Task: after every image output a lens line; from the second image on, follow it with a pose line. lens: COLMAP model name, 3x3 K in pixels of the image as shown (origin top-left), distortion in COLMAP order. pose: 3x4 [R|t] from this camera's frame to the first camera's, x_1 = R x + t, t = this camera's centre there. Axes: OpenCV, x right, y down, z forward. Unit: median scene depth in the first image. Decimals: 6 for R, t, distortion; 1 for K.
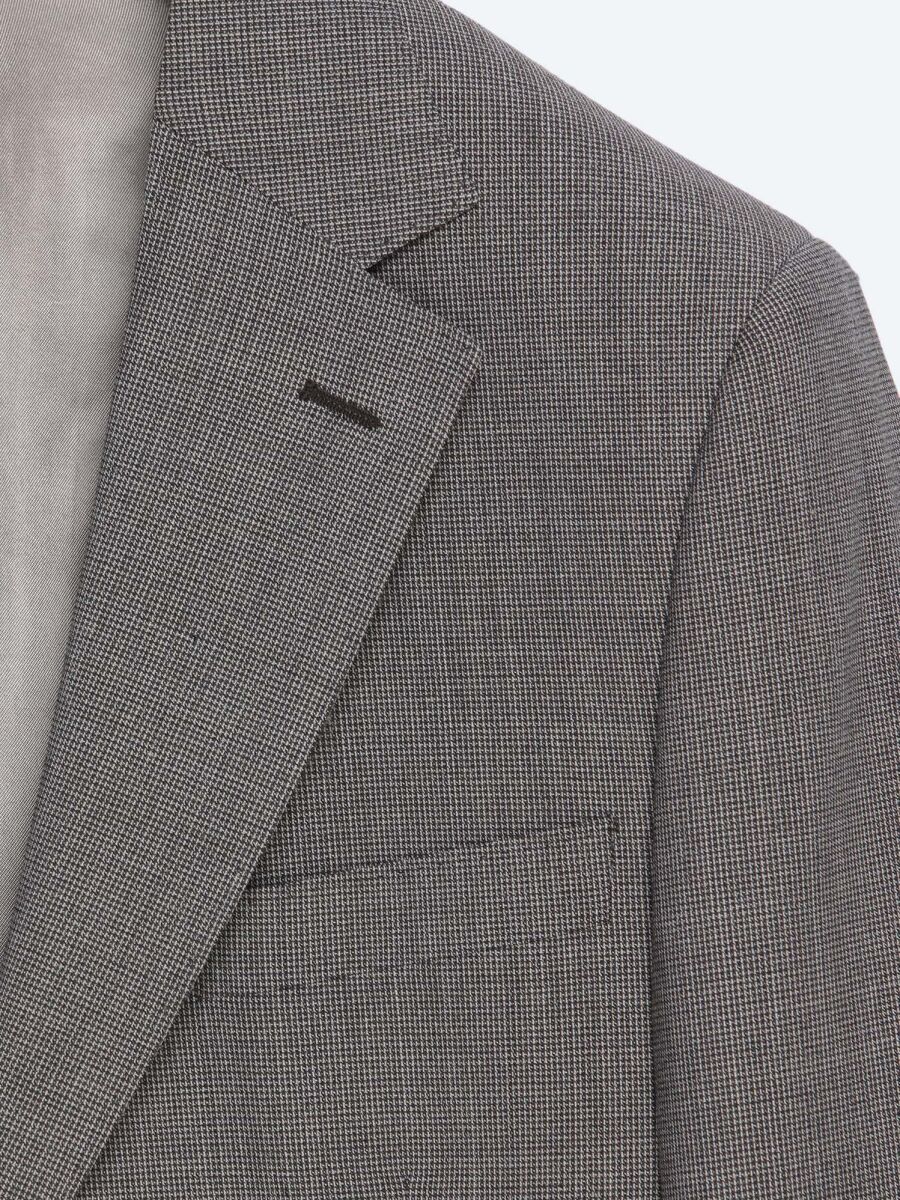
lens RADIAL K [[6578.3, 0, 448.7], [0, 6578.3, 600.4], [0, 0, 1]] dist [-0.694637, 0.000000]
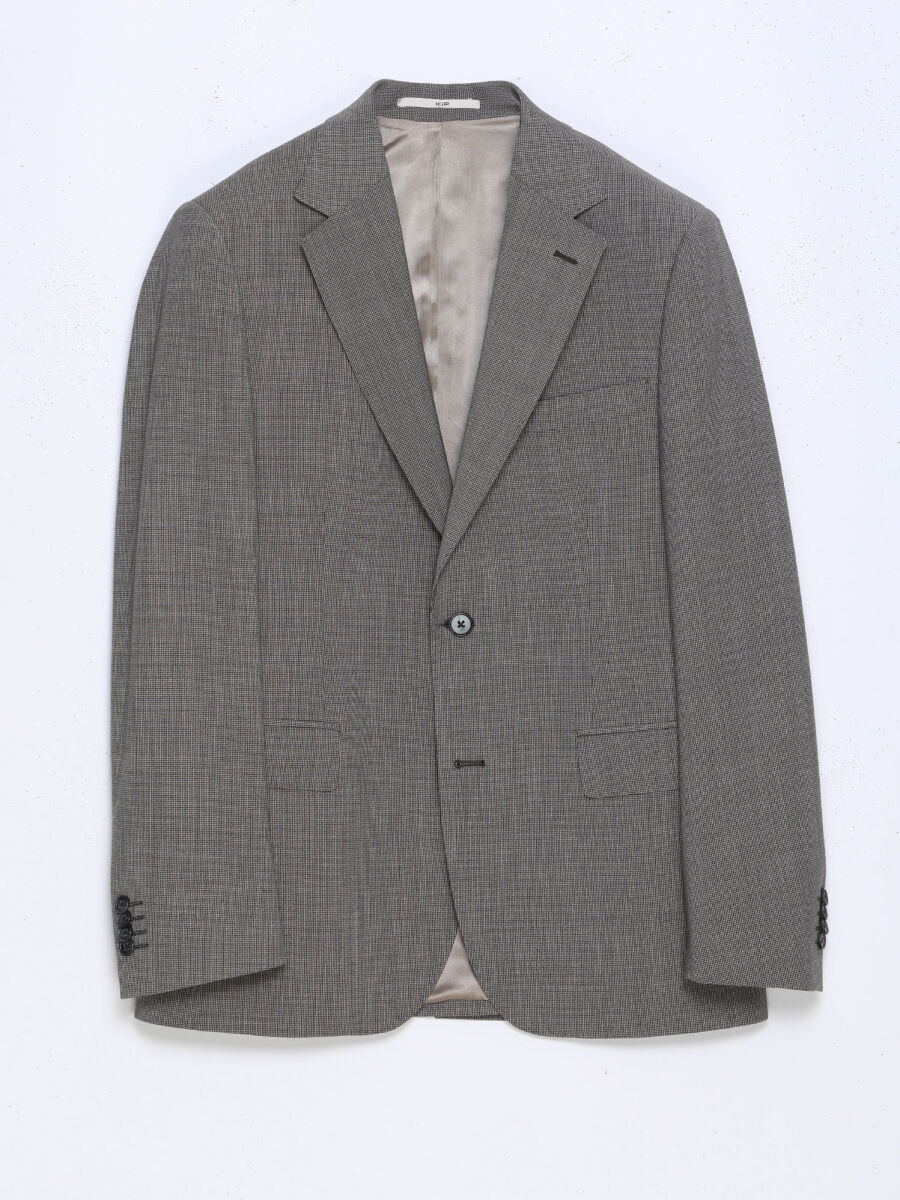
lens RADIAL K [[3049.2, 0, 451.9], [0, 3049.2, 599.3], [0, 0, 1]] dist [-0.133673, 0.000000]
pose [[0.999371, -0.001785, -0.035425, -0.020186], [0.005692, 0.993859, 0.110505, -0.028634], [0.035010, -0.110638, 0.993244, -0.584541]]
